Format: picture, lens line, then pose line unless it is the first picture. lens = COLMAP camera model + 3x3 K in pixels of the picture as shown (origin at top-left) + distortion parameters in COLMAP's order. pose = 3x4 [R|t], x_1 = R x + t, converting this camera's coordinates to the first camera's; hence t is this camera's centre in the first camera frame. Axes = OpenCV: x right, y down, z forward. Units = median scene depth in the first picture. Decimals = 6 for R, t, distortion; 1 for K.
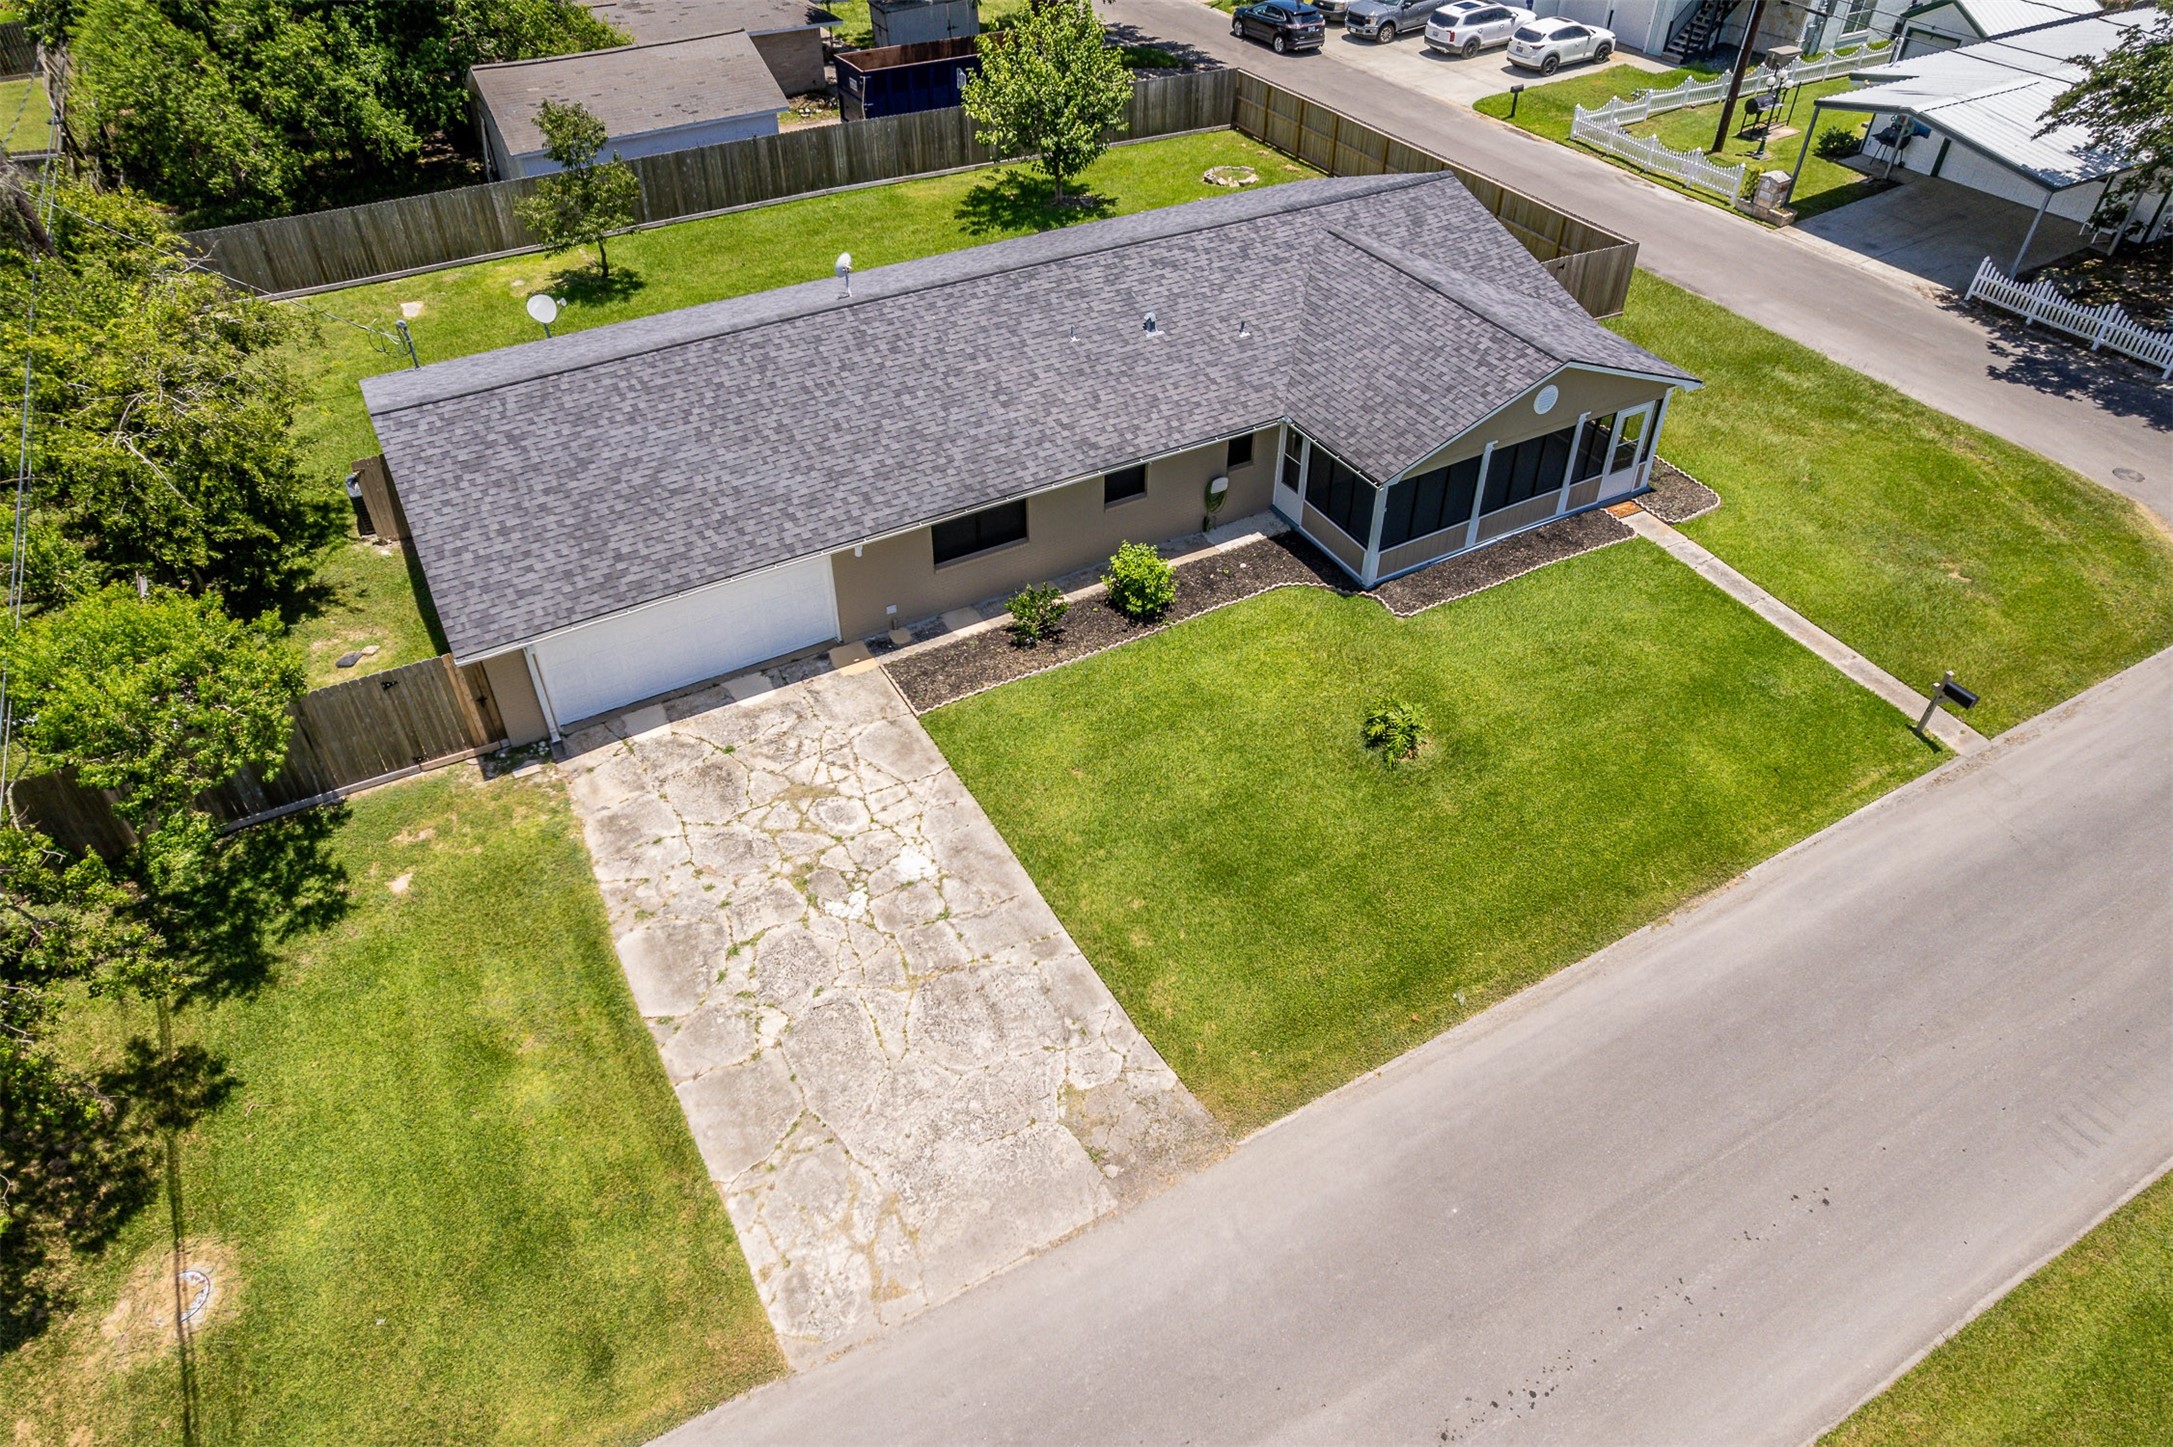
lens RADIAL K [[1389.6, 0, 1083.1], [0, 1389.6, 722.1], [0, 0, 1]] dist [-0.081813, 0.074645]
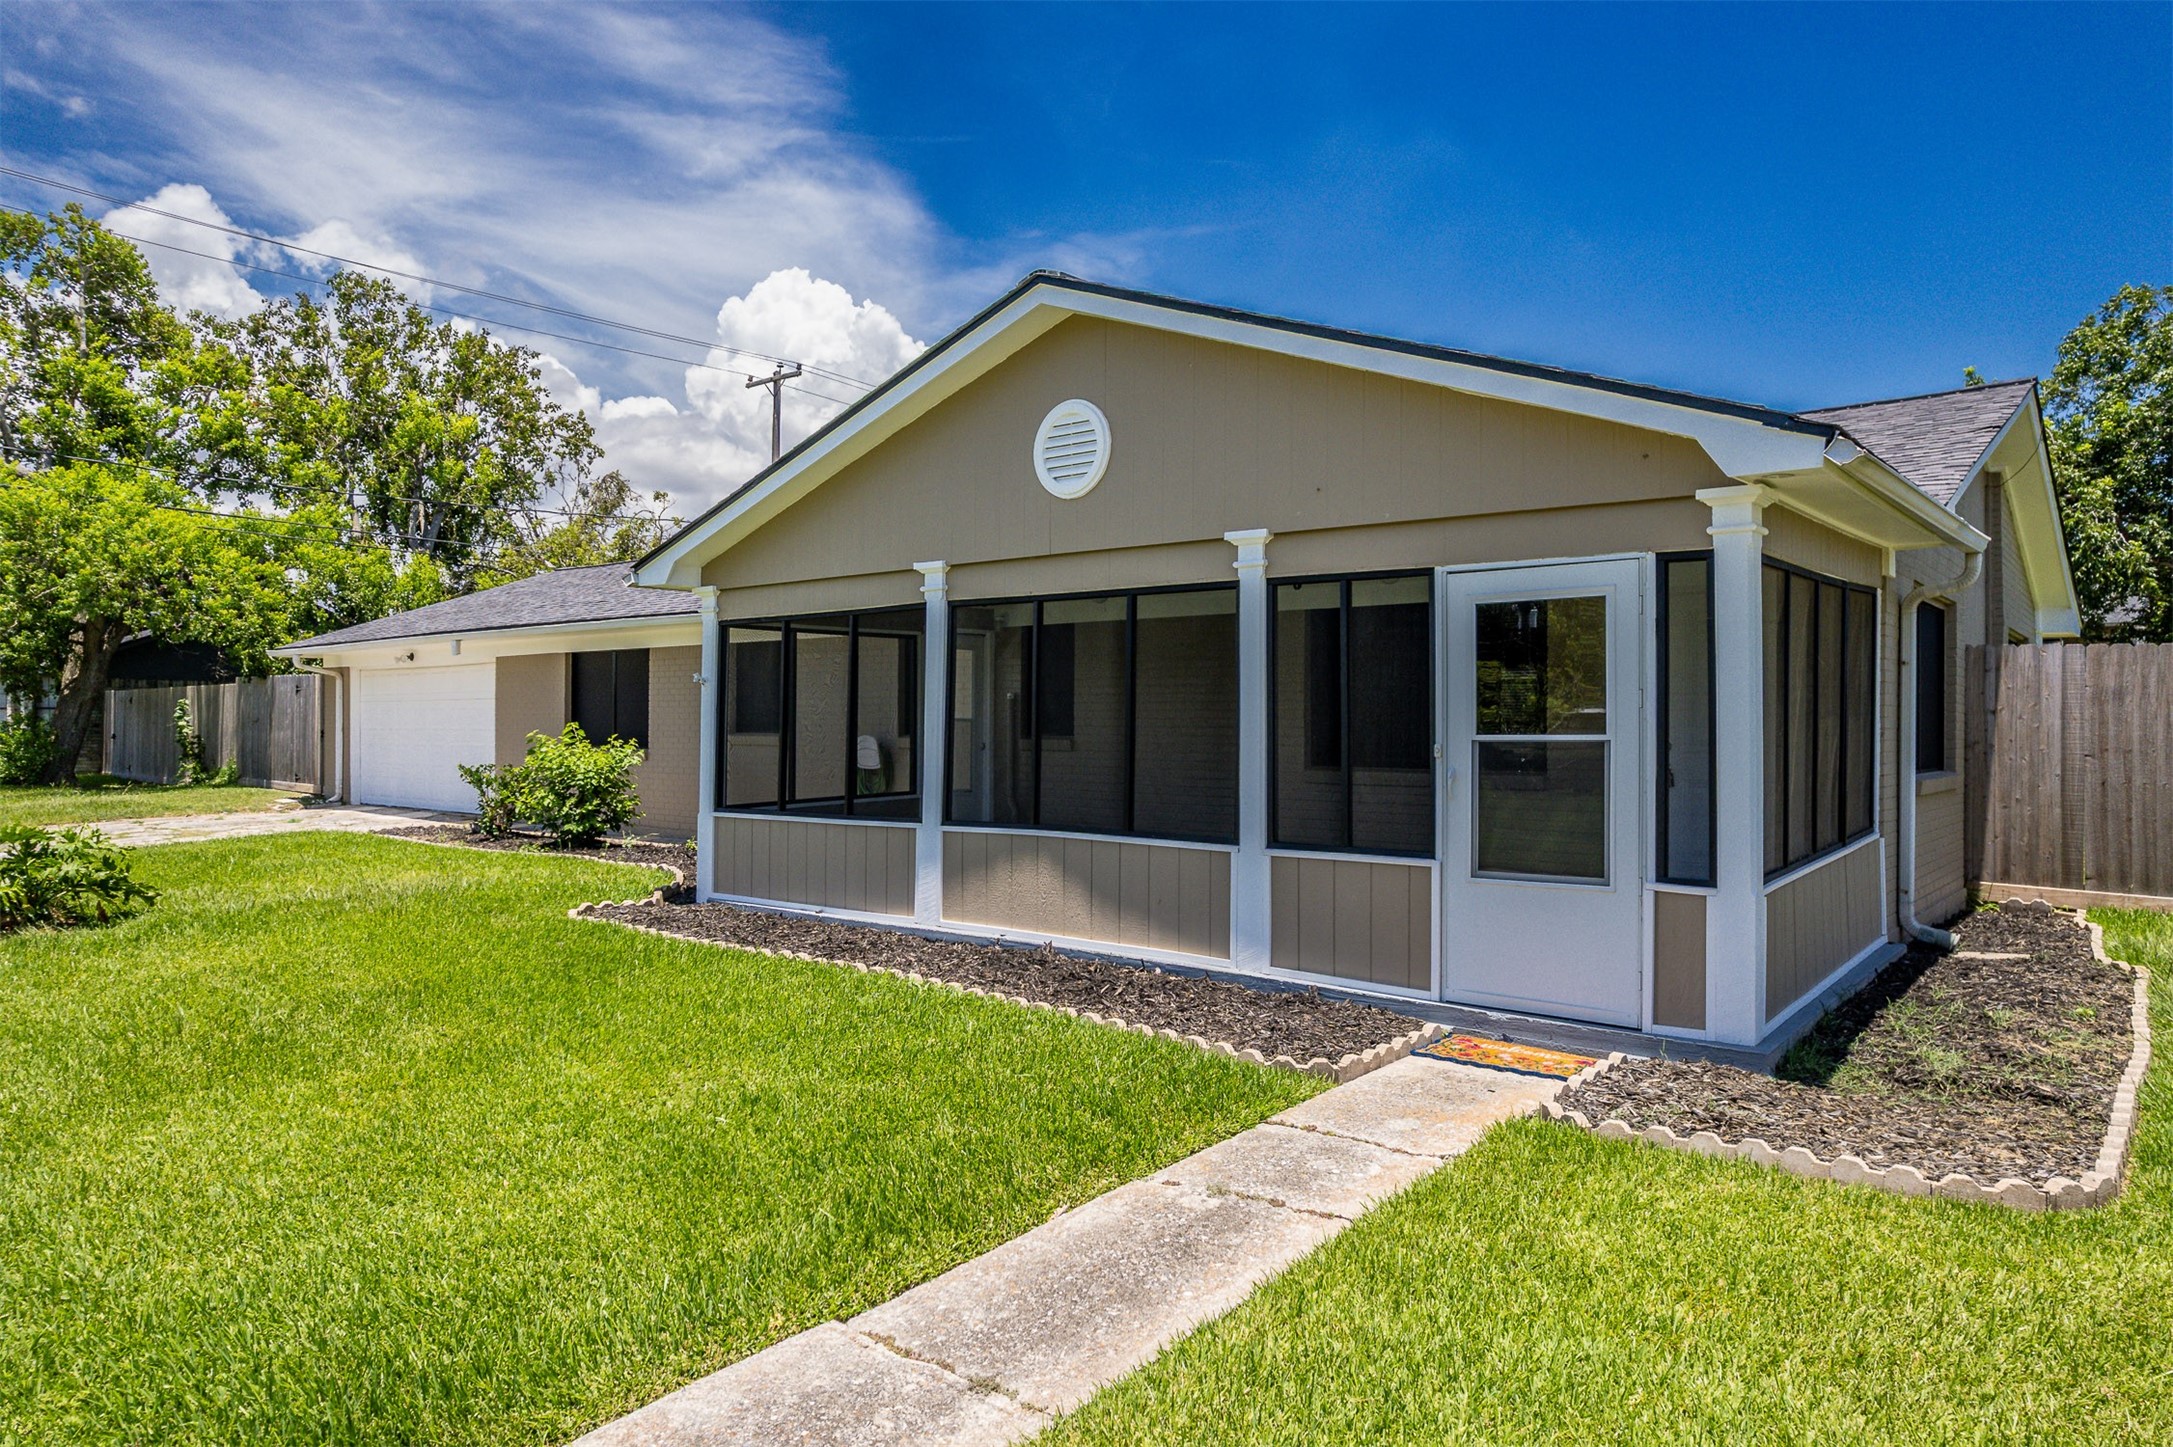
lens RADIAL K [[1401.0, 0, 1084.3], [0, 1401.0, 720.9], [0, 0, 1]] dist [-0.109258, 0.105181]
pose [[0.350642, -0.003022, -0.936505, 0.692697], [-0.609058, 0.758896, -0.230490, -0.126818], [0.711407, 0.651205, 0.264260, 1.045536]]
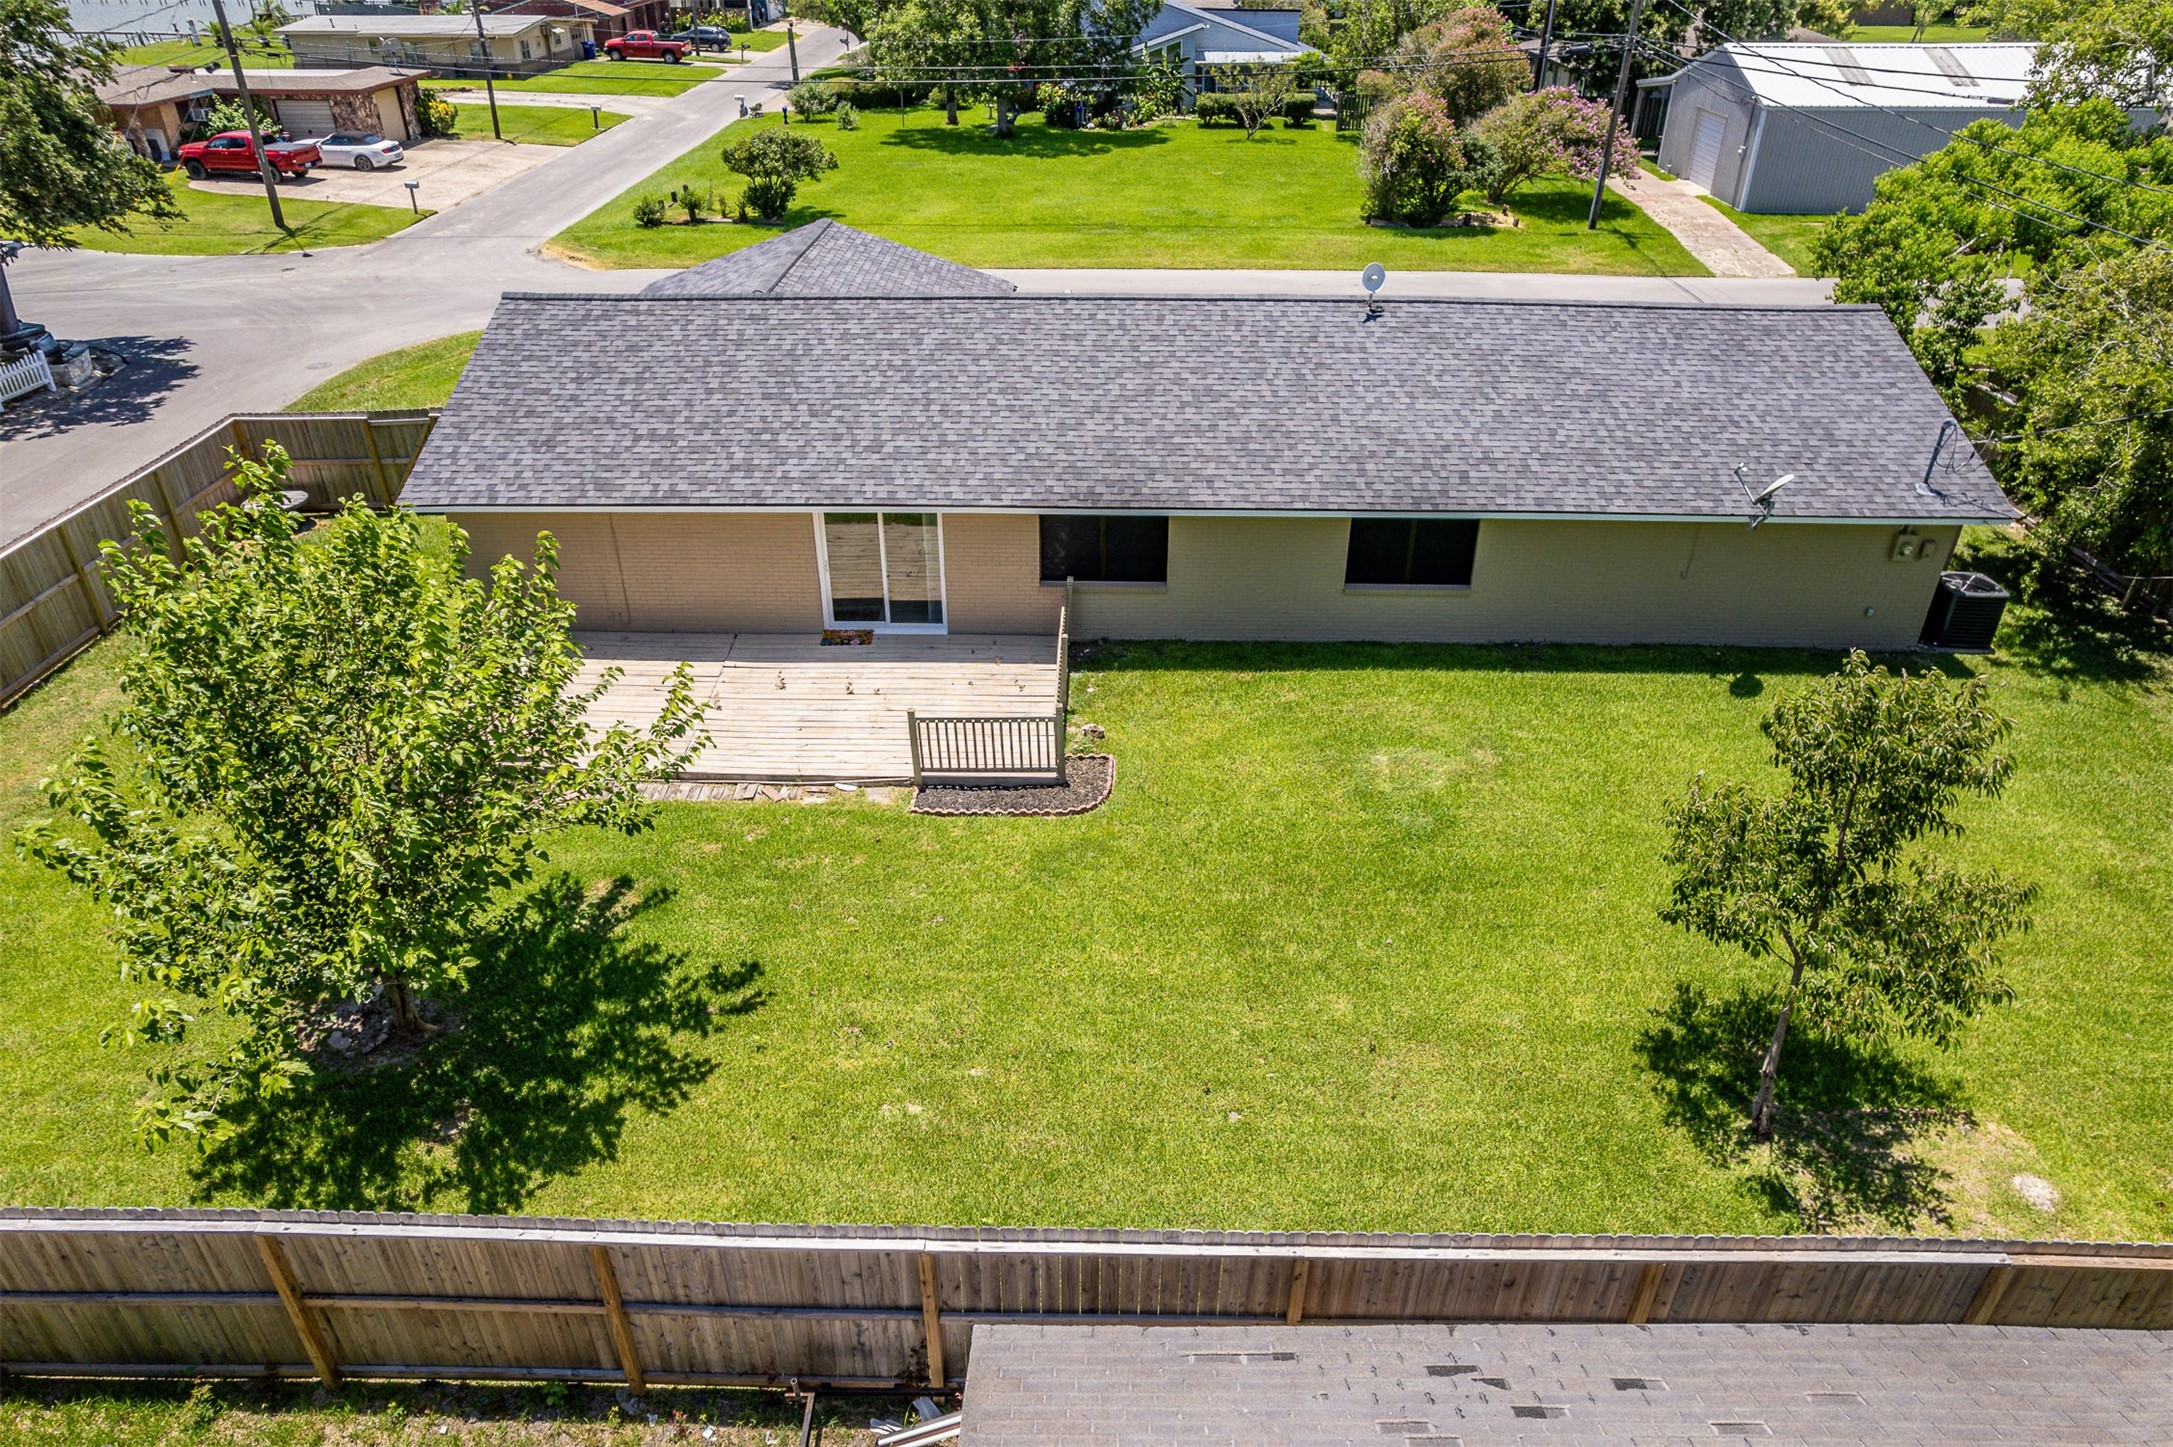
lens RADIAL K [[1389.6, 0, 1083.1], [0, 1389.6, 722.1], [0, 0, 1]] dist [-0.081813, 0.074645]
pose [[-0.862646, -0.264621, 0.431066, -0.510090], [0.326625, 0.359291, 0.874200, -1.148356], [-0.386210, 0.894922, -0.223509, 1.670001]]
